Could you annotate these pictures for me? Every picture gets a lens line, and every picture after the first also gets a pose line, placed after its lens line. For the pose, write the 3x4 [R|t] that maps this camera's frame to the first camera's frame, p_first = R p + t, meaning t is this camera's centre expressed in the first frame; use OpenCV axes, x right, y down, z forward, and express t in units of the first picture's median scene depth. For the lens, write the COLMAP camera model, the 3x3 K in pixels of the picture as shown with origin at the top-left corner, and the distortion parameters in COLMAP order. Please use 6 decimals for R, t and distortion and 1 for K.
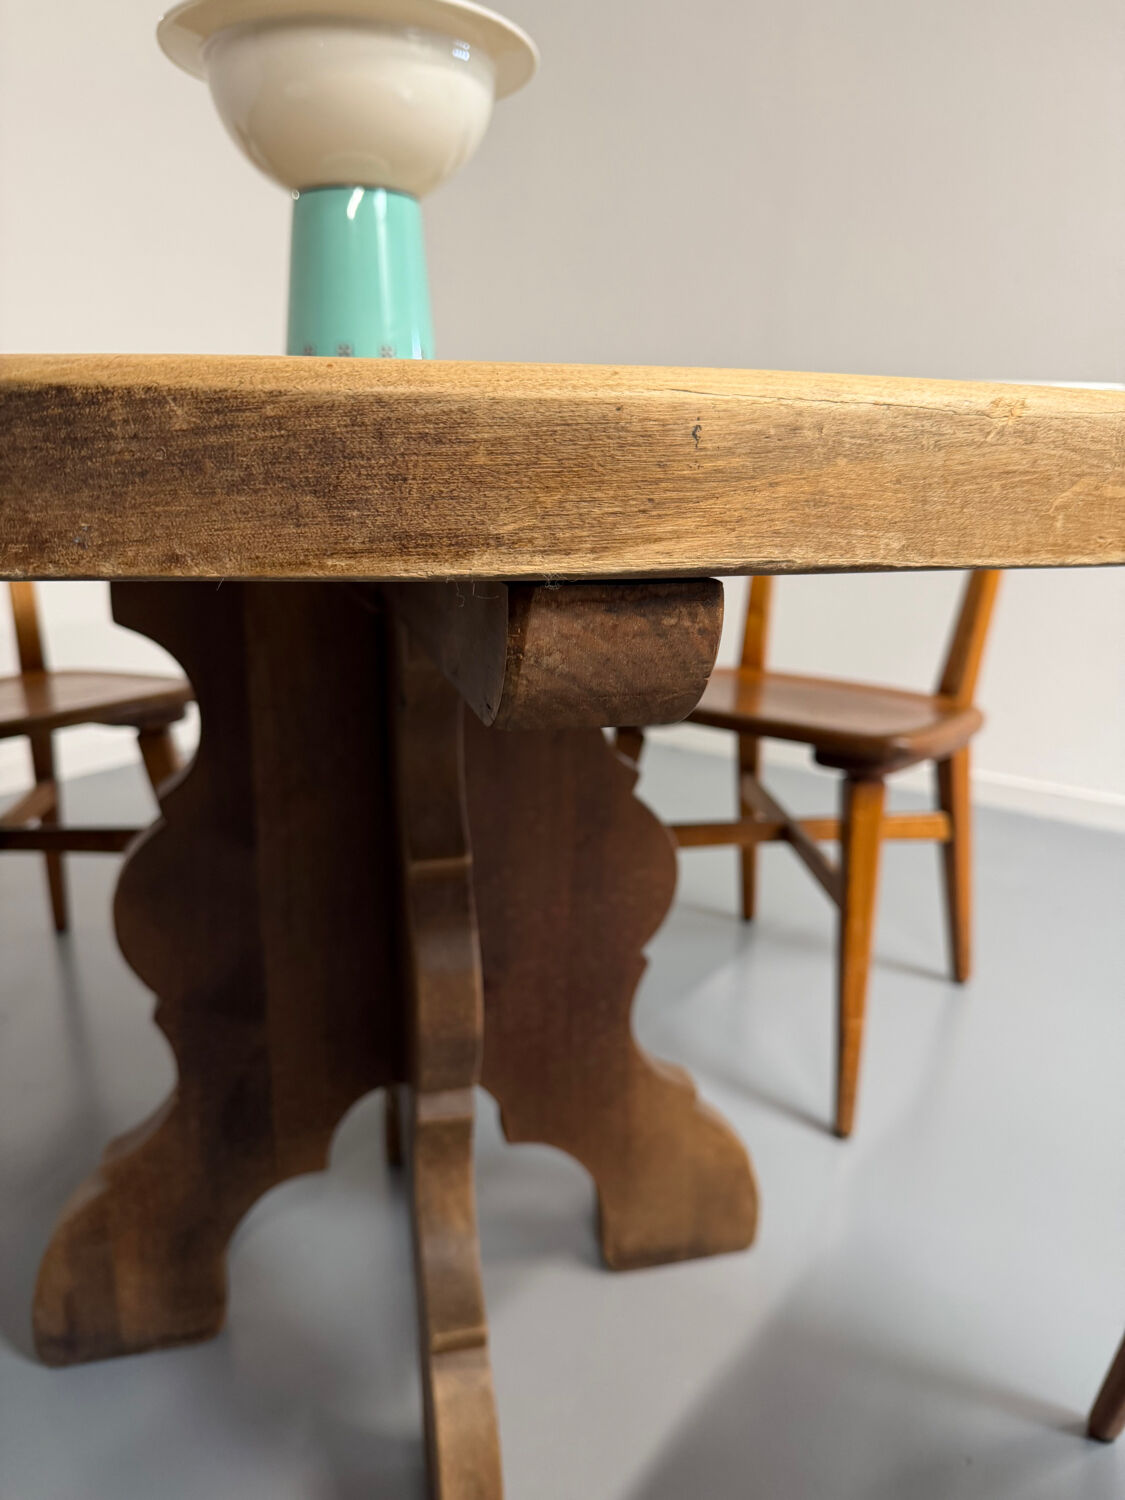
lens RADIAL K [[1079.0, 0, 556.8], [0, 1079.0, 750.7], [0, 0, 1]] dist [0.040541, -0.109799]
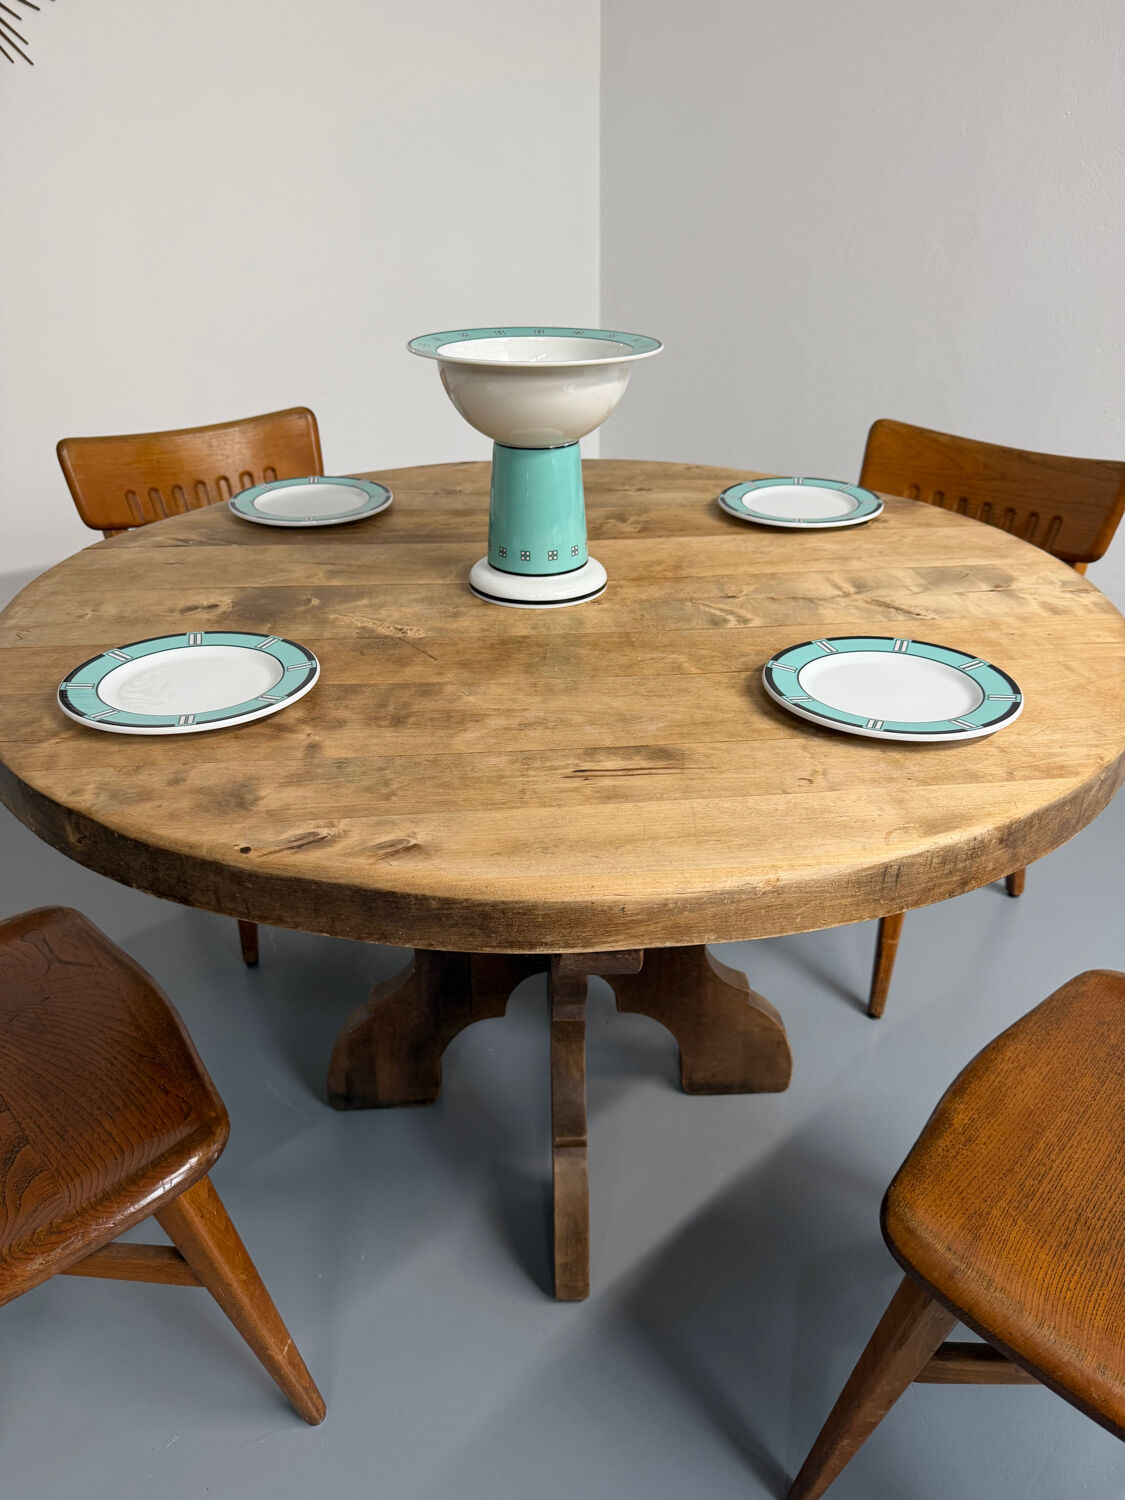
lens RADIAL K [[1044.2, 0, 559.5], [0, 1044.2, 753.1], [0, 0, 1]] dist [0.155350, -0.317464]
pose [[0.981011, 0.079859, -0.176746, 0.146040], [-0.037957, 0.972726, 0.228831, -0.455958], [0.190200, -0.217777, 0.957286, -0.504495]]
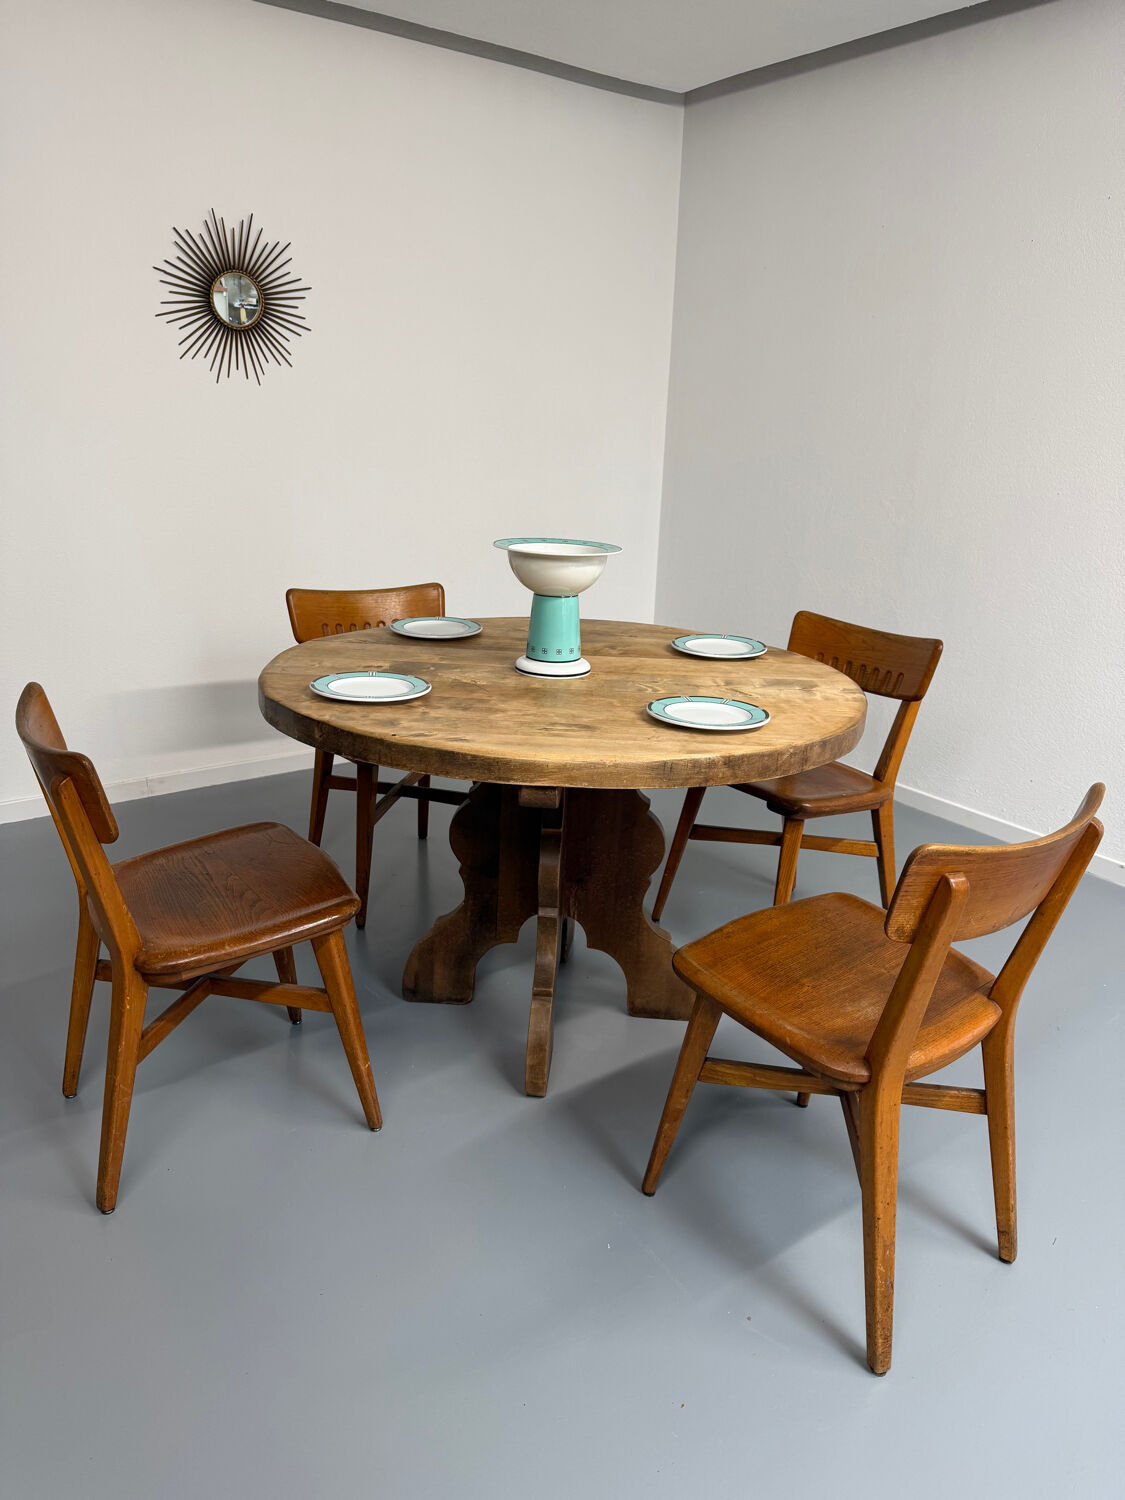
lens RADIAL K [[1030.7, 0, 559.3], [0, 1030.7, 749.1], [0, 0, 1]] dist [0.140415, -0.238417]
pose [[0.952097, 0.117679, -0.282246, 0.681668], [-0.109828, 0.992997, 0.043537, -0.240586], [0.285393, -0.010453, 0.958354, -1.708052]]
